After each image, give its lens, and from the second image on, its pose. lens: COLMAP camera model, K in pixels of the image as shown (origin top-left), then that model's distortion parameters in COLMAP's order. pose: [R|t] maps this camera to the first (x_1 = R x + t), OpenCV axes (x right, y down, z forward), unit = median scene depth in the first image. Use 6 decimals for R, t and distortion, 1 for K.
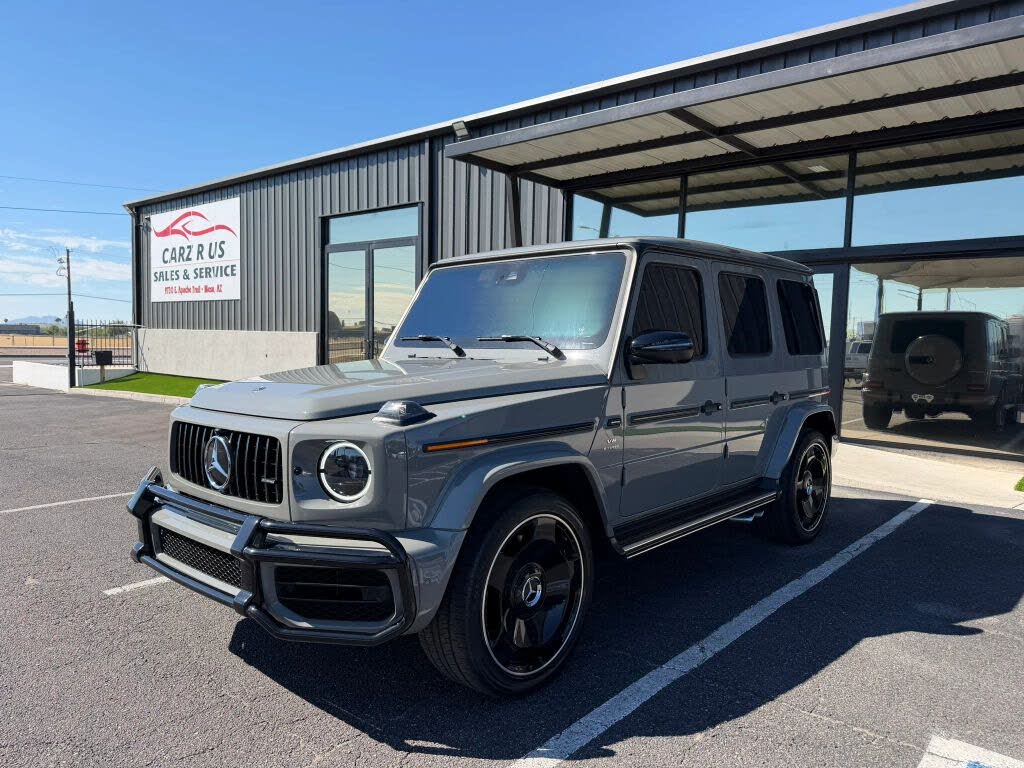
lens RADIAL K [[721.6, 0, 519.7], [0, 721.6, 383.5], [0, 0, 1]] dist [0.032672, -0.044390]
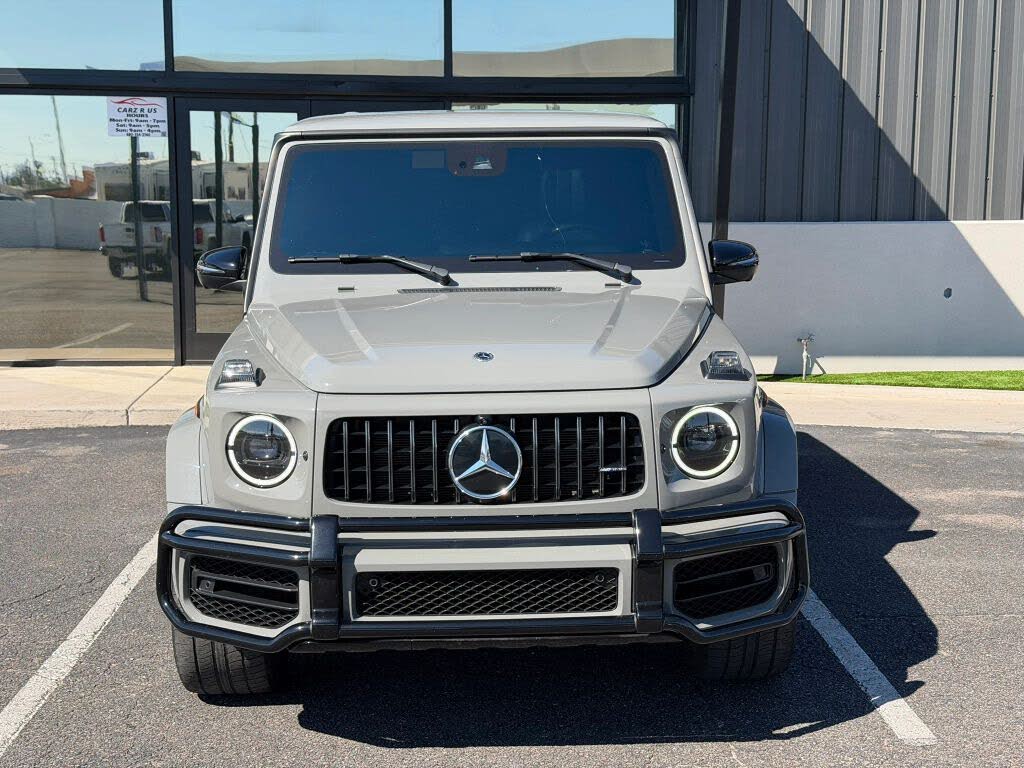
lens RADIAL K [[1420.4, 0, 516.5], [0, 1420.4, 381.9], [0, 0, 1]] dist [0.113749, 0.000000]
pose [[0.727155, -0.106905, 0.678098, -0.962338], [0.053244, 0.993607, 0.099550, -0.078188], [-0.684406, -0.036283, 0.728198, -0.029502]]
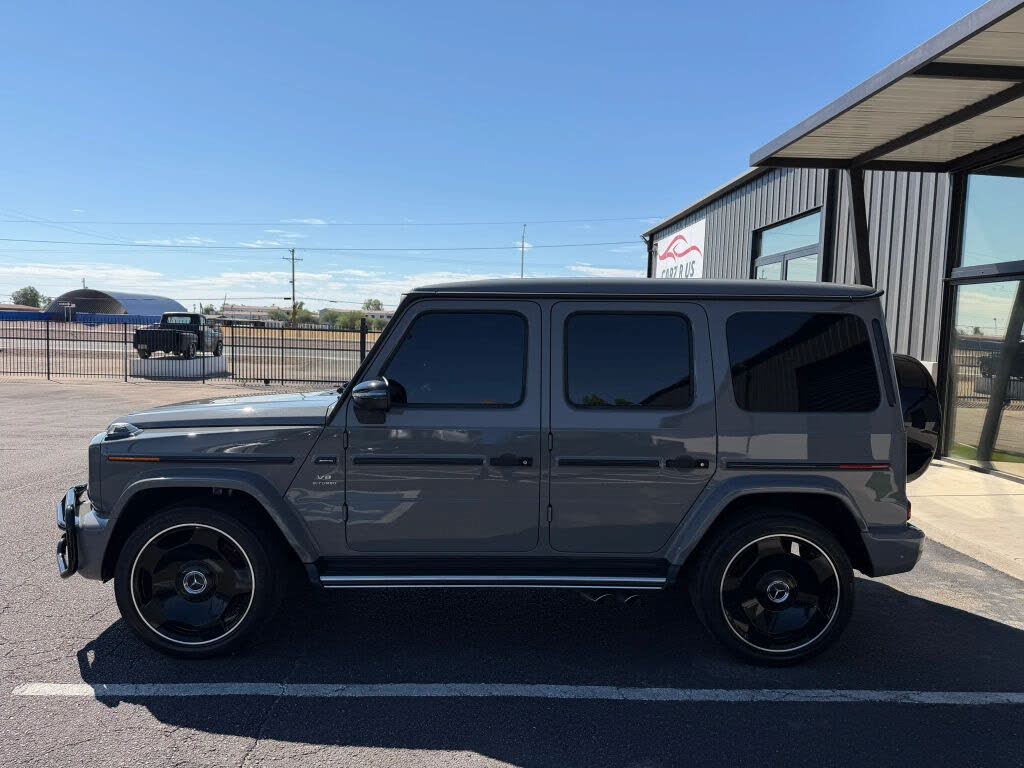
lens RADIAL K [[721.6, 0, 513.2], [0, 721.6, 399.5], [0, 0, 1]] dist [0.032672, -0.044390]
pose [[0.679281, 0.065374, -0.730960, 0.942309], [-0.056049, 0.997737, 0.037147, -0.081451], [0.731734, 0.015737, 0.681408, 0.382945]]
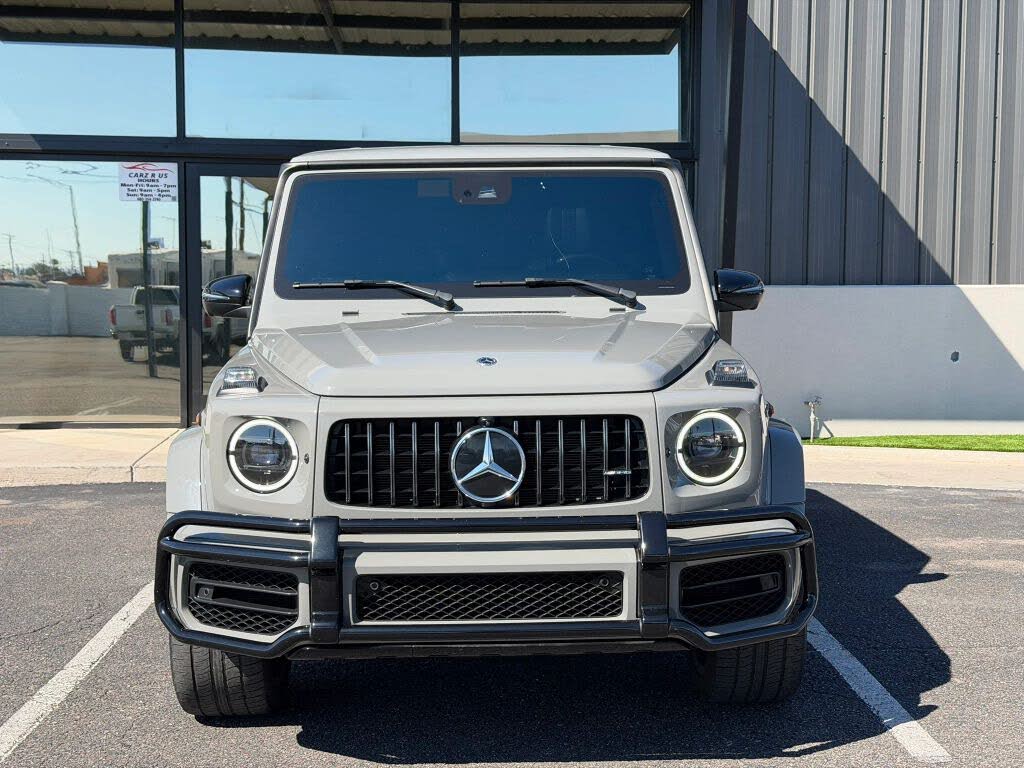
lens RADIAL K [[1420.4, 0, 514.8], [0, 1420.4, 381.1], [0, 0, 1]] dist [0.113749, 0.000000]
pose [[0.731733, -0.061799, 0.678784, -0.960752], [0.052902, 0.998026, 0.033835, -0.013603], [-0.679536, 0.011151, 0.733558, -0.027511]]
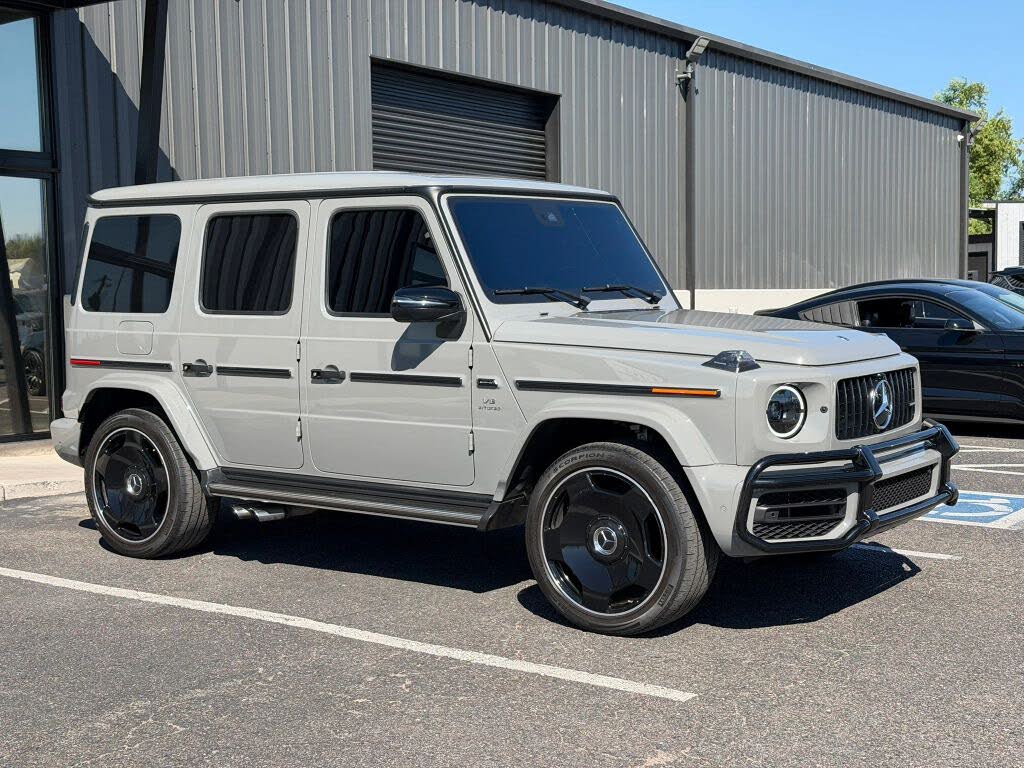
lens RADIAL K [[1420.4, 0, 508.6], [0, 1420.4, 388.4], [0, 0, 1]] dist [0.113749, 0.000000]
pose [[-0.094301, -0.084578, 0.991945, -1.780630], [0.072646, 0.993144, 0.091586, -0.107649], [-0.992890, 0.080698, -0.087510, 1.250374]]
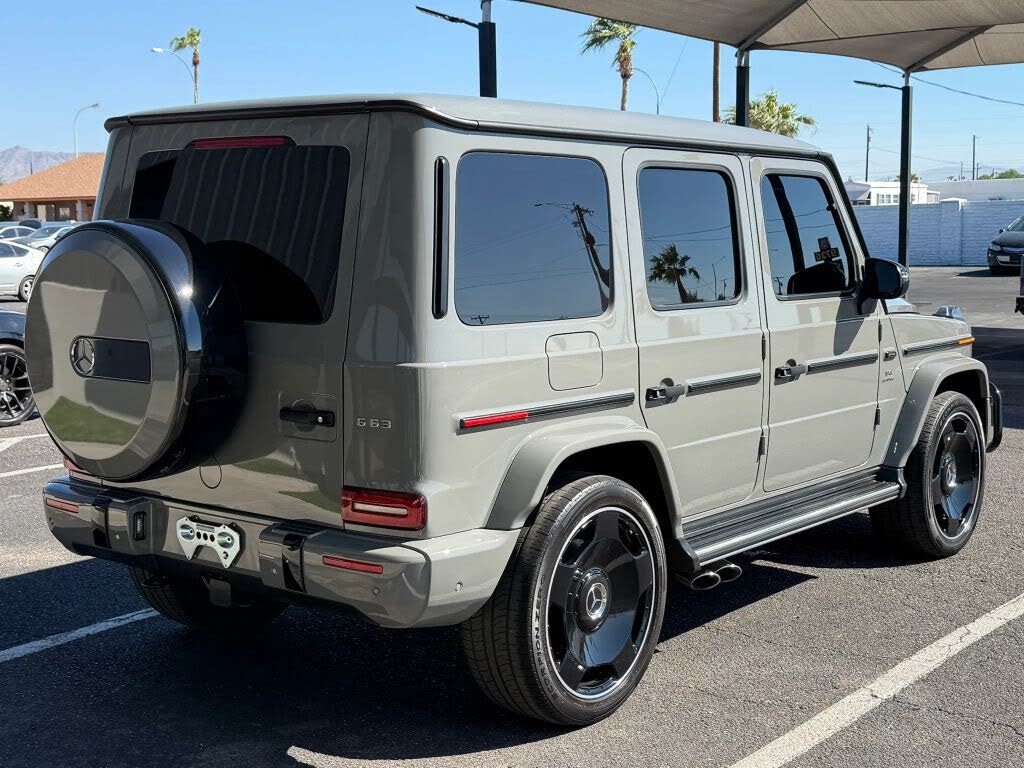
lens RADIAL K [[1420.4, 0, 511.4], [0, 1420.4, 382.4], [0, 0, 1]] dist [0.113749, 0.000000]
pose [[-0.999134, -0.000212, -0.041609, 0.264459], [-0.007467, 0.984664, 0.174301, -0.216739], [0.040934, 0.174461, -0.983813, 2.692059]]
